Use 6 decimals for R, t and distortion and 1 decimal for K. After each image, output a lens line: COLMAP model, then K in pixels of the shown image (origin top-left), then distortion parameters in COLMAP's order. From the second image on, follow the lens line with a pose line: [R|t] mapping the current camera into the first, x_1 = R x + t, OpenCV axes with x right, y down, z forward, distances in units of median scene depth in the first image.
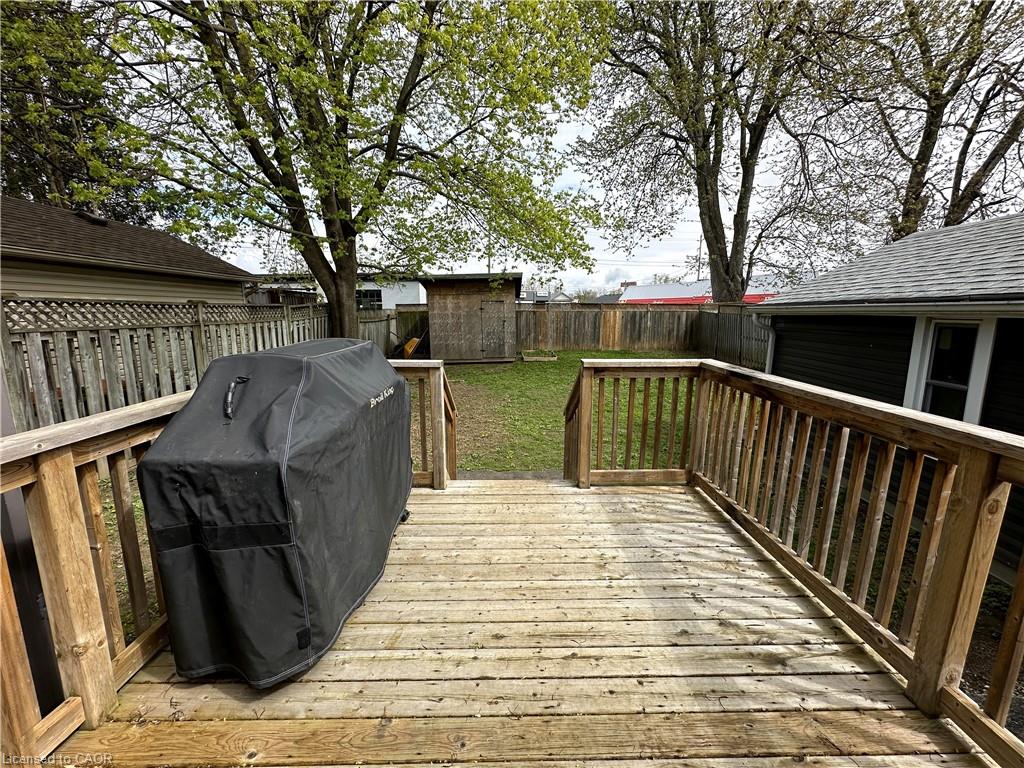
lens RADIAL K [[408.5, 0, 511.2], [0, 408.5, 383.6], [0, 0, 1]] dist [-0.000914, 0.000026]
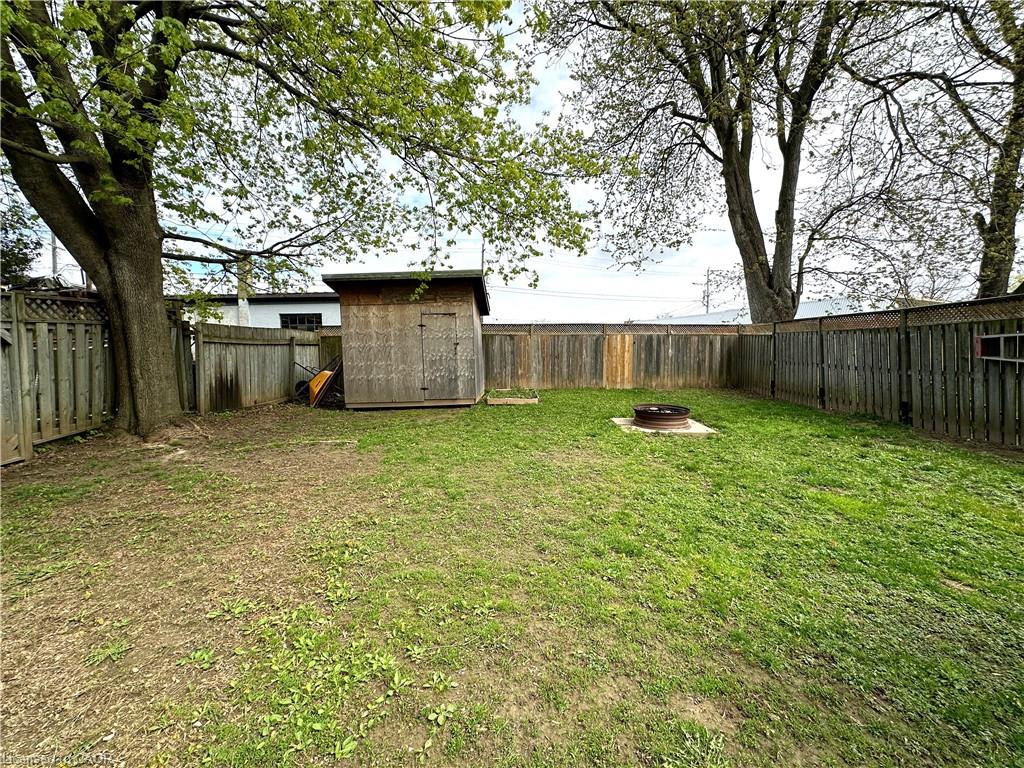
lens RADIAL K [[408.5, 0, 511.2], [0, 408.5, 383.6], [0, 0, 1]] dist [-0.000914, 0.000026]
pose [[0.999901, -0.003665, -0.013571, 0.065463], [0.002276, 0.994886, -0.100978, -0.018441], [0.013871, 0.100937, 0.994796, 0.288221]]
